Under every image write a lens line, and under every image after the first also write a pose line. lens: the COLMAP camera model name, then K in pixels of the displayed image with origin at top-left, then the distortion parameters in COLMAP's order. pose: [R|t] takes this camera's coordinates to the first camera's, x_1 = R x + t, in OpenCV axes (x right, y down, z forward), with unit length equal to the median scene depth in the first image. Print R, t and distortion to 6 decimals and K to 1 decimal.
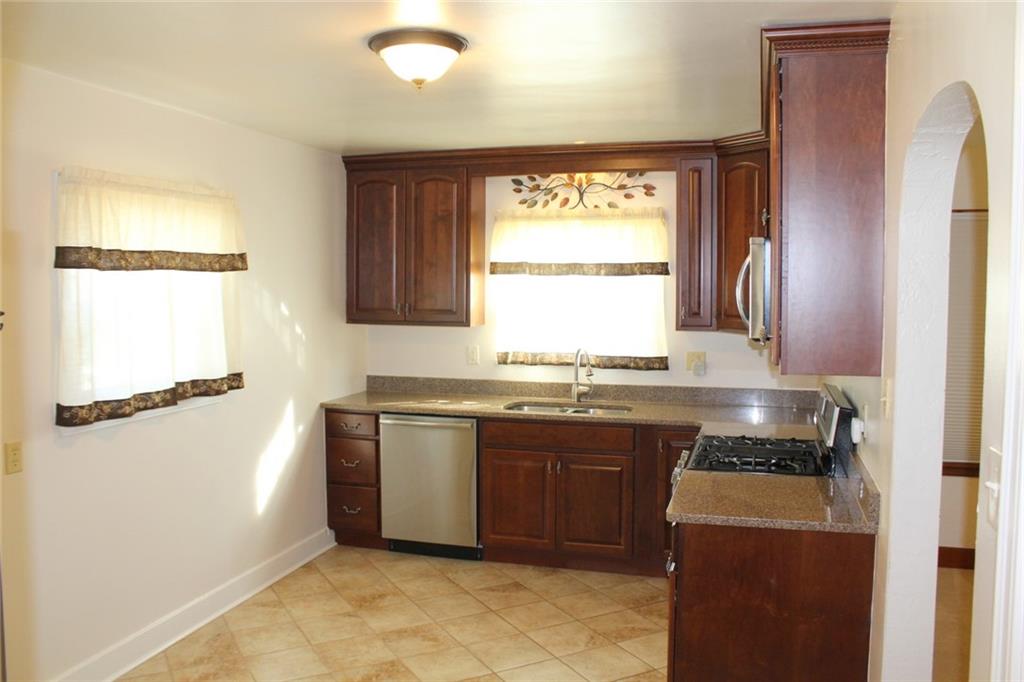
lens RADIAL K [[863.9, 0, 503.6], [0, 863.9, 339.1], [0, 0, 1]] dist [-0.131460, 0.094765]
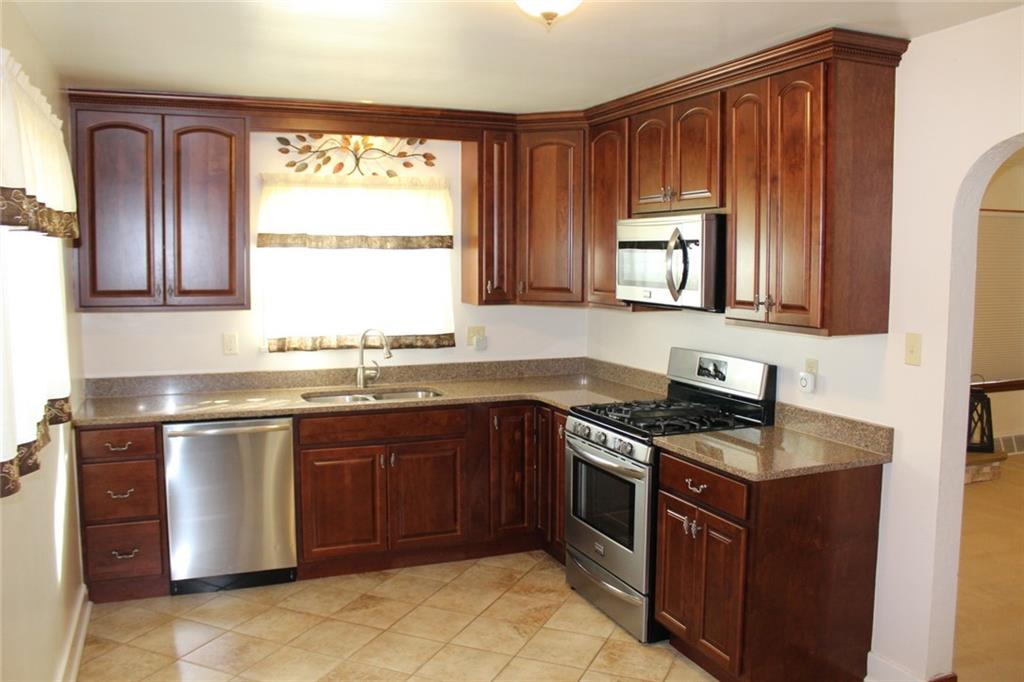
lens RADIAL K [[863.9, 0, 513.4], [0, 863.9, 335.4], [0, 0, 1]] dist [-0.131460, 0.094765]
pose [[0.776462, -0.054552, 0.627798, -0.370481], [0.040897, 0.998508, 0.036184, -0.009171], [-0.628836, -0.002420, 0.777535, 0.198524]]
